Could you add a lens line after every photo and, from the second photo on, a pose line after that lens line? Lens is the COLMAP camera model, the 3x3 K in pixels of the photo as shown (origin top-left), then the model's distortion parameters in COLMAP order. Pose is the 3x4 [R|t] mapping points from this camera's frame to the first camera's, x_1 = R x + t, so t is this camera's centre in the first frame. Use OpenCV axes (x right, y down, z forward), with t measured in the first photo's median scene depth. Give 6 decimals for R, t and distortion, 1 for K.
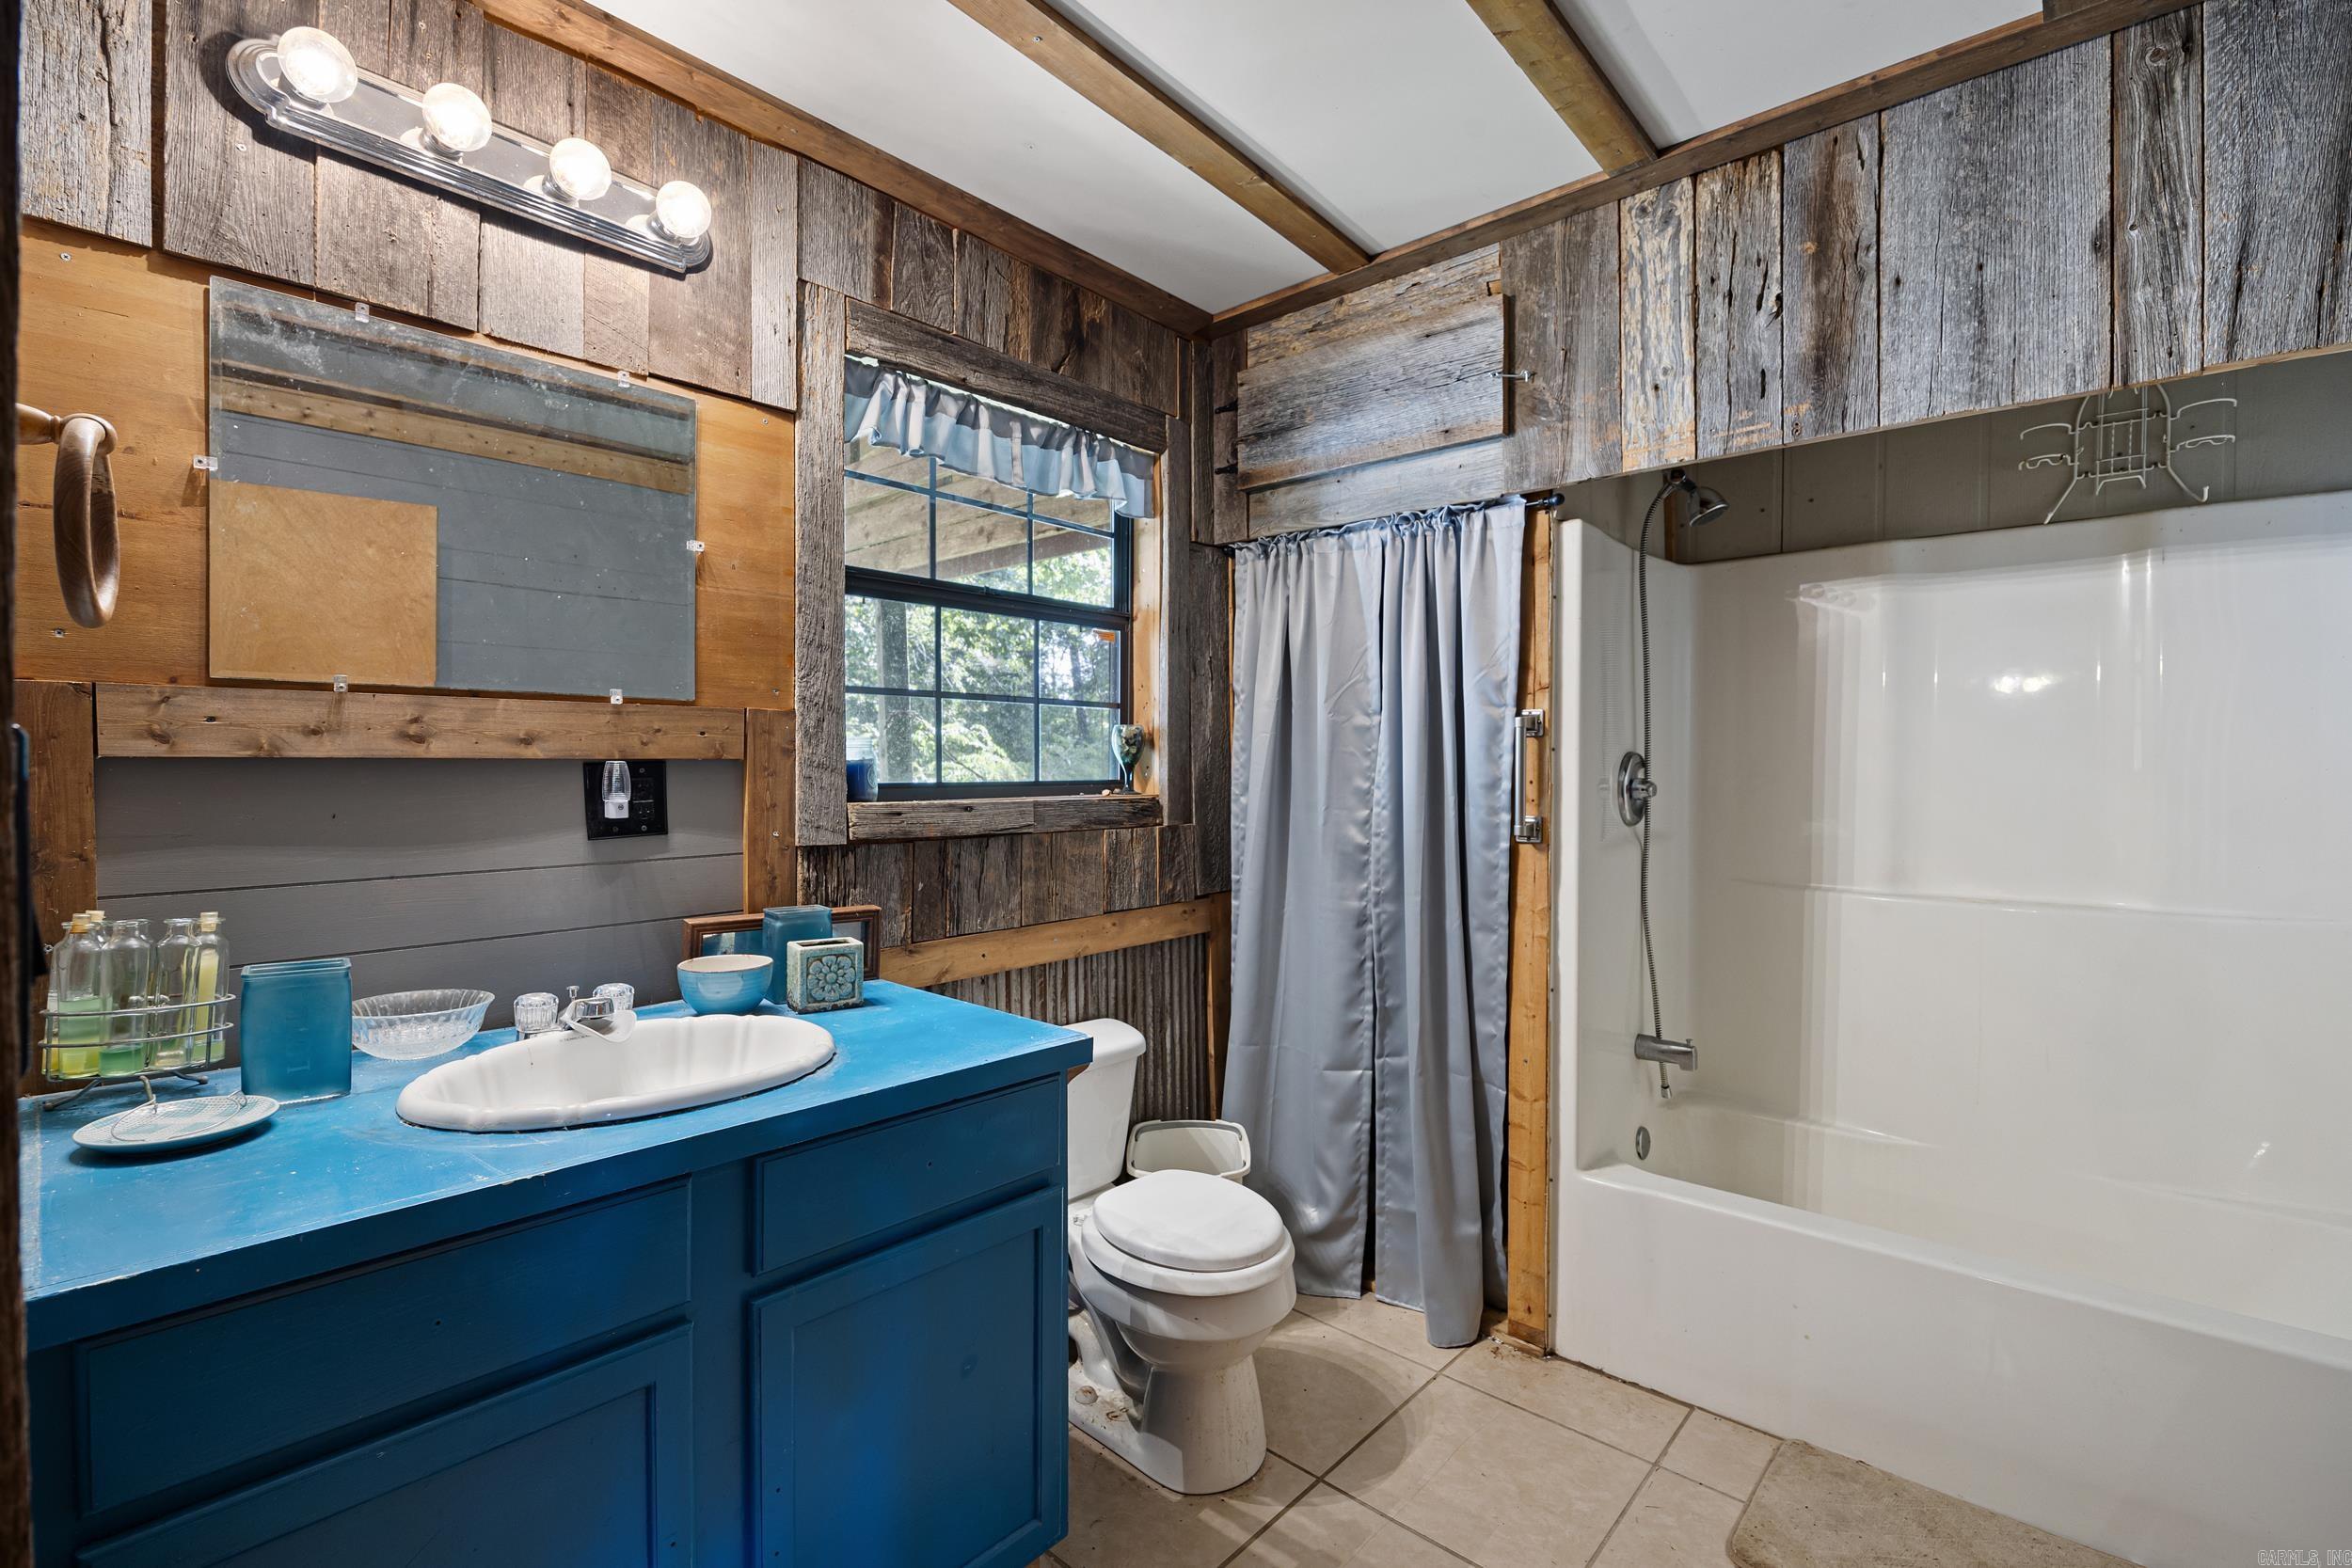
lens RADIAL K [[1042.6, 0, 1178.0], [0, 1042.6, 780.4], [0, 0, 1]] dist [-0.004827, 0.000142]
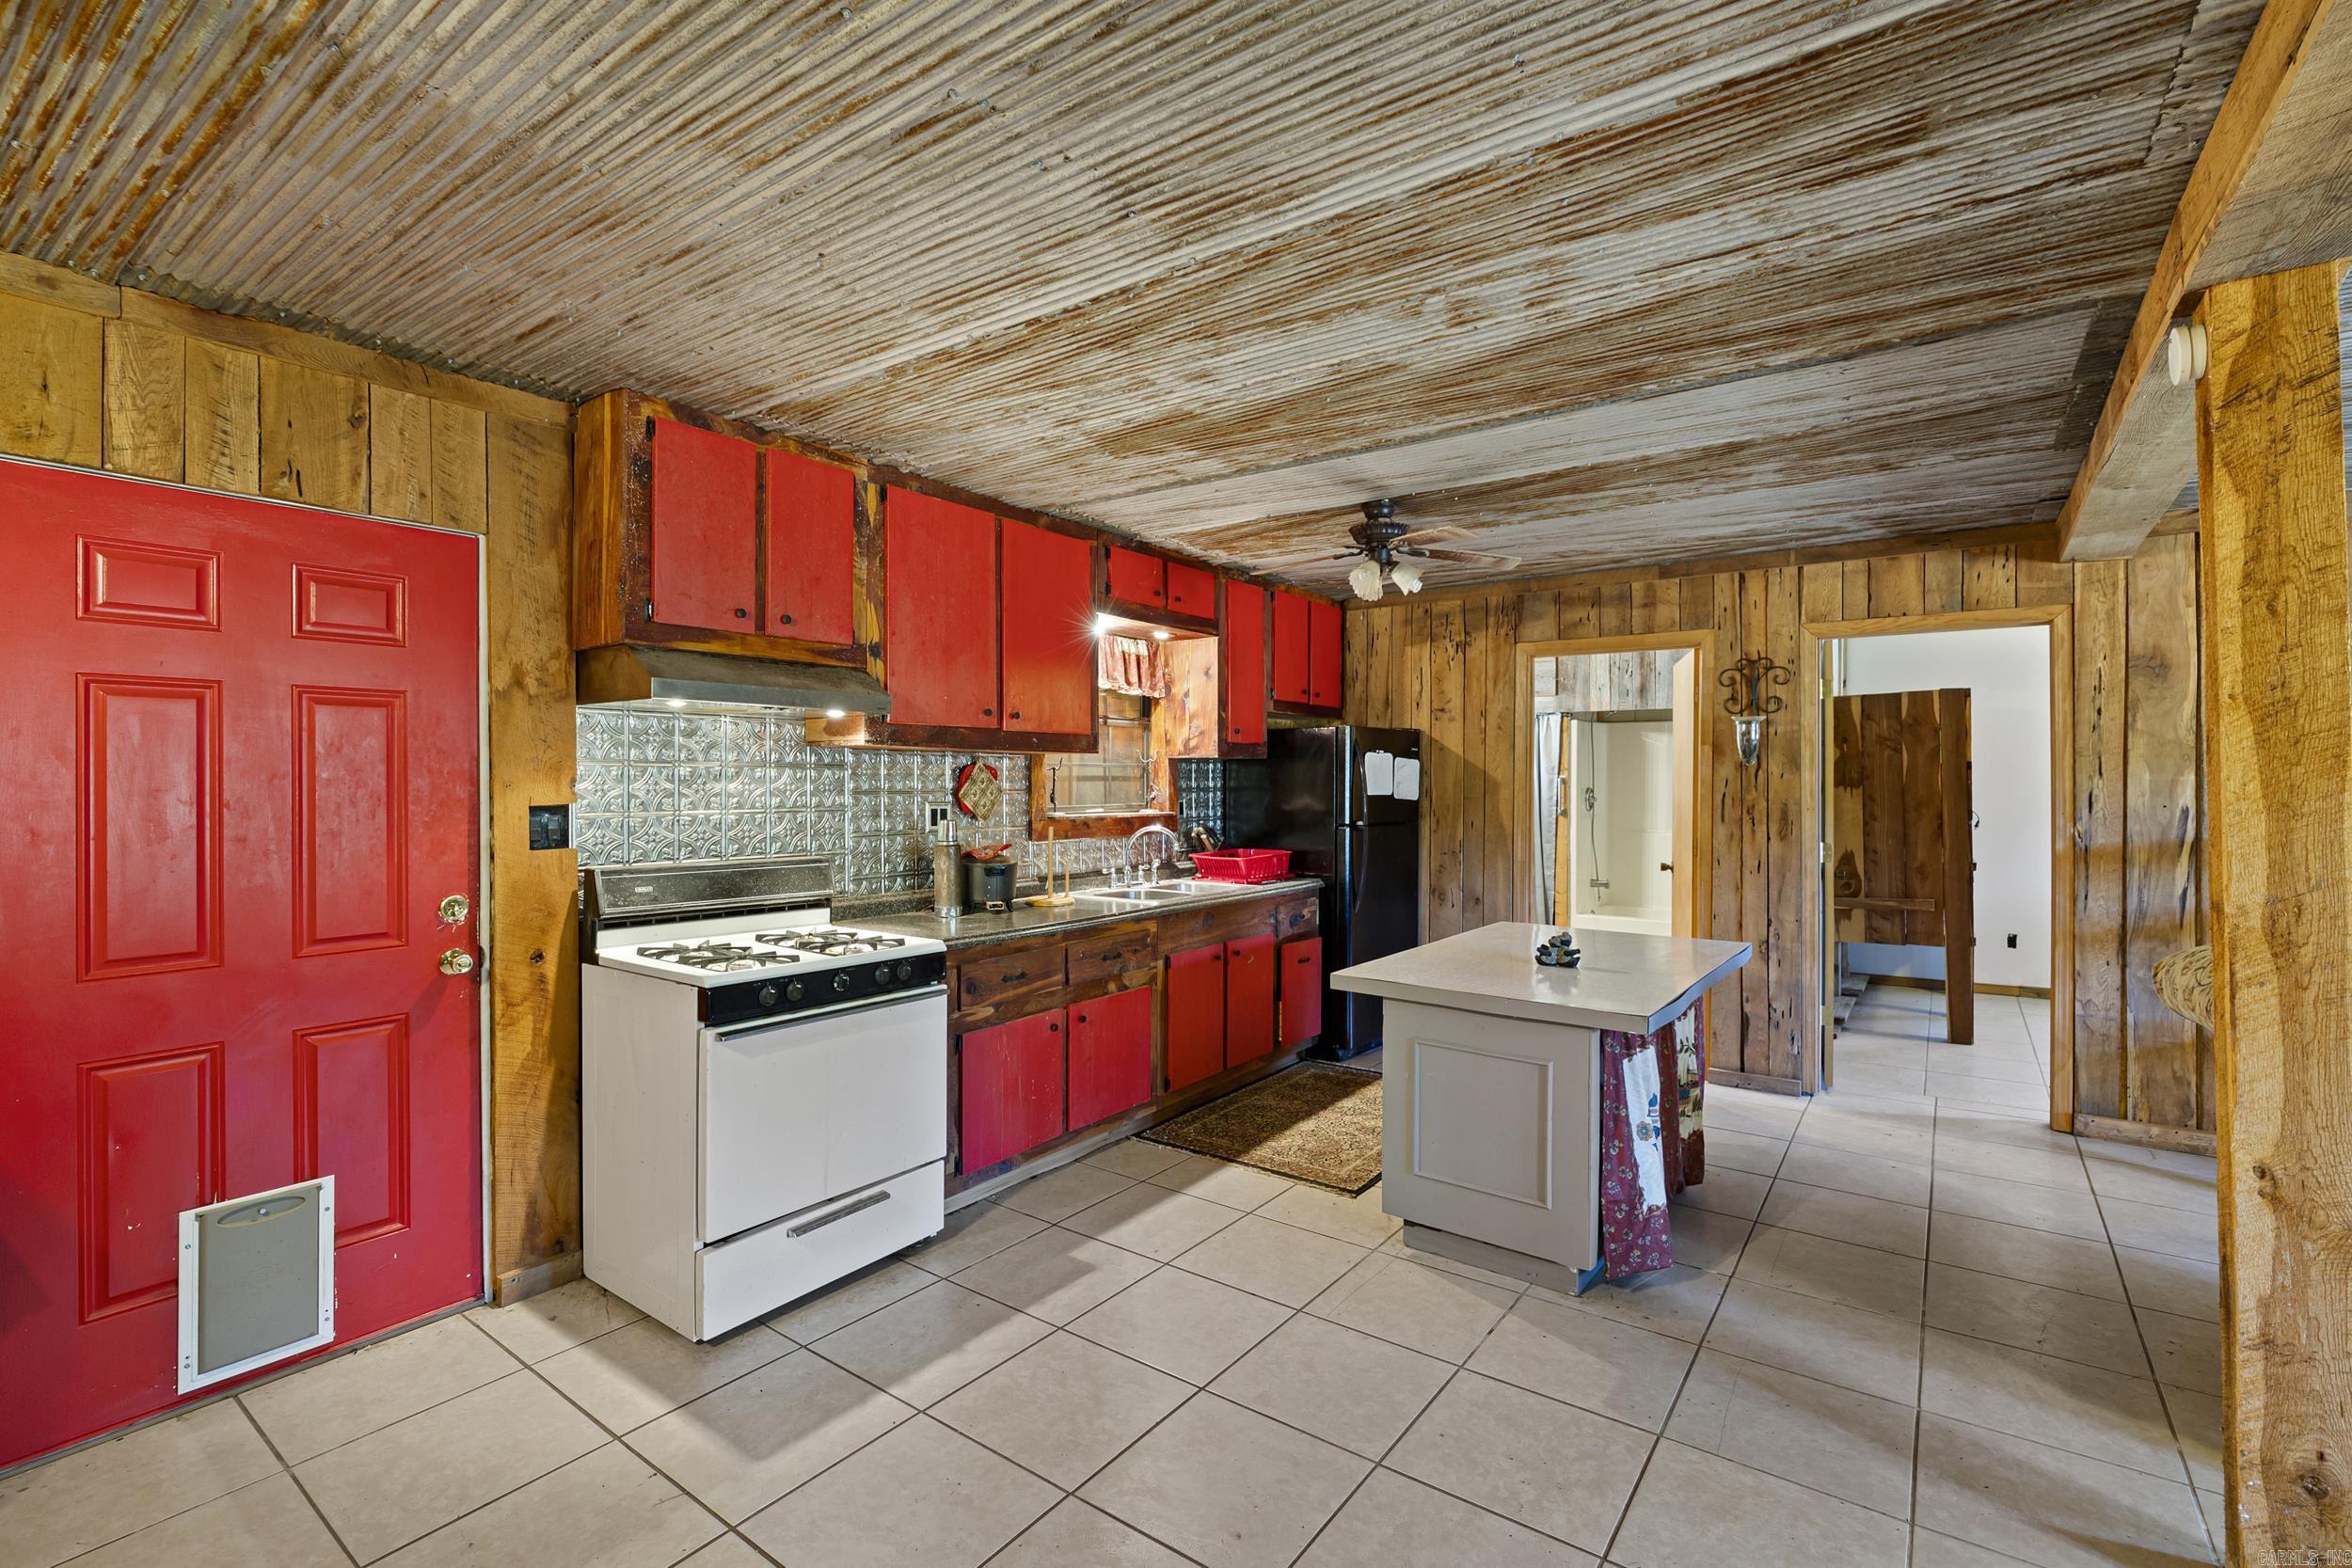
lens RADIAL K [[1042.6, 0, 1188.3], [0, 1042.6, 776.5], [0, 0, 1]] dist [-0.004827, 0.000142]
pose [[0.996397, 0.001782, 0.084791, -1.142748], [-0.001453, 0.999991, -0.003945, -0.051789], [-0.084797, 0.003808, 0.996391, -2.233702]]
